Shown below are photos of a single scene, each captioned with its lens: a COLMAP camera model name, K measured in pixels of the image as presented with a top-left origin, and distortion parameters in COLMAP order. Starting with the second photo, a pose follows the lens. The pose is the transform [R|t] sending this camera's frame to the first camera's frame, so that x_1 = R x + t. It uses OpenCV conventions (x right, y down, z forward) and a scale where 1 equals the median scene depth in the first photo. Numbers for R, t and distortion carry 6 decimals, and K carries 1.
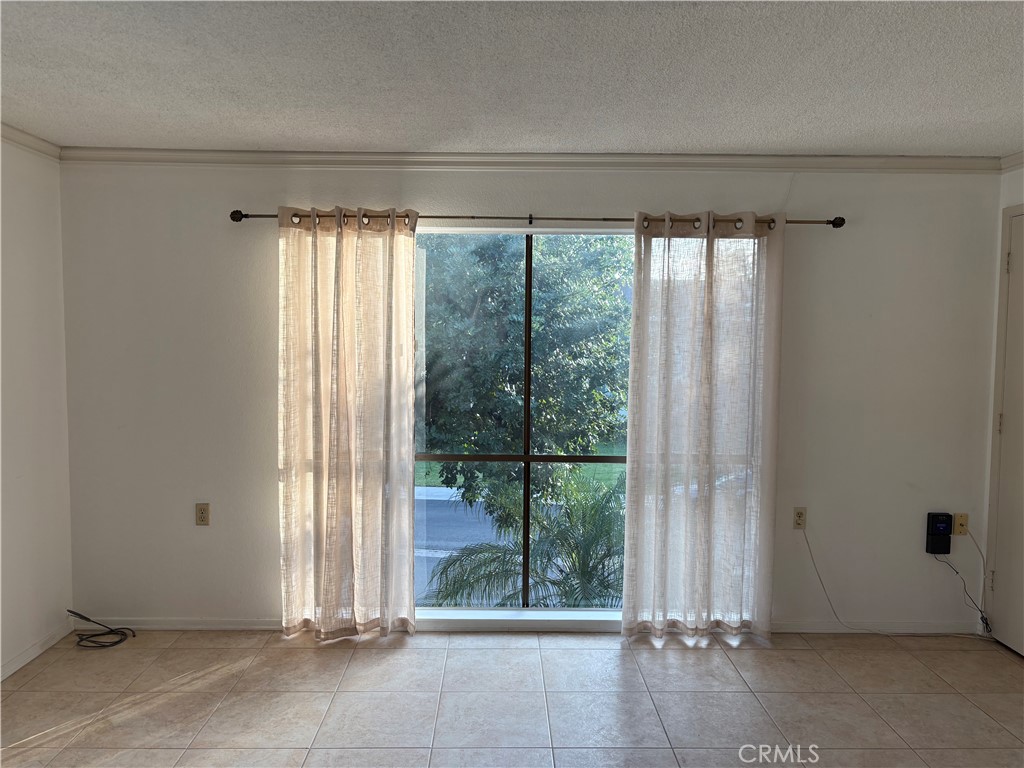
lens RADIAL K [[775.4, 0, 517.9], [0, 775.4, 387.3], [0, 0, 1]] dist [0.031411, -0.008984]
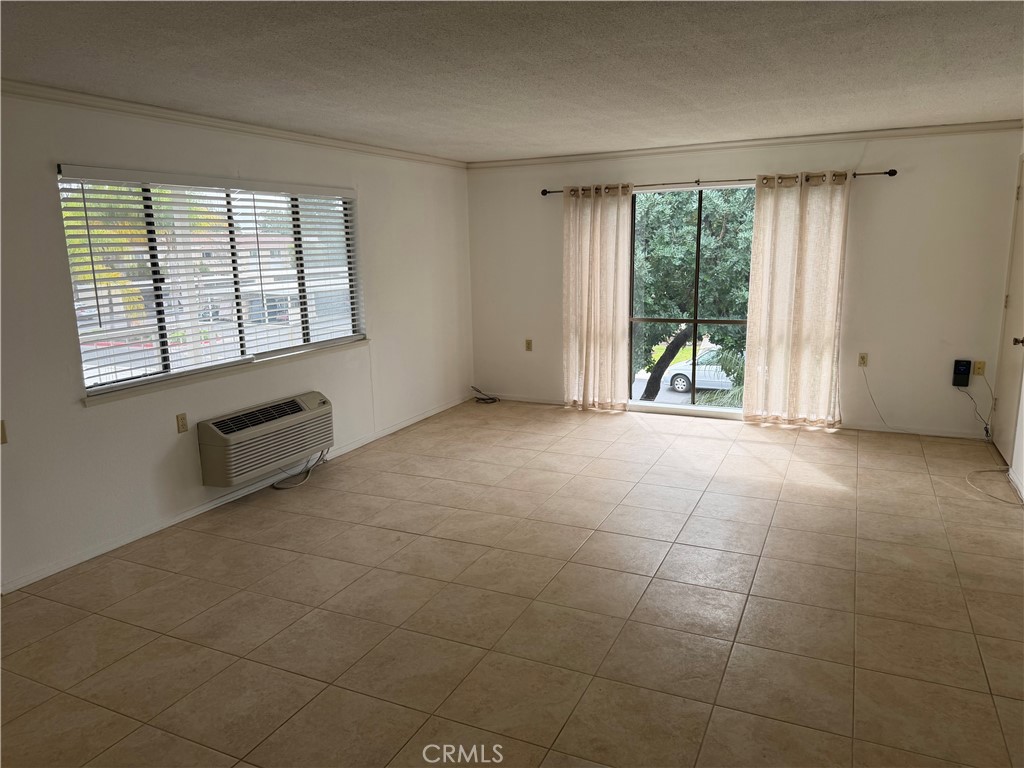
lens RADIAL K [[726.6, 0, 509.2], [0, 726.6, 386.2], [0, 0, 1]] dist [-0.030217, -0.001200]
pose [[0.891581, 0.054278, -0.449597, 0.395689], [0.003107, 0.992035, 0.125925, 0.031888], [0.452851, -0.113669, 0.884311, -0.686424]]
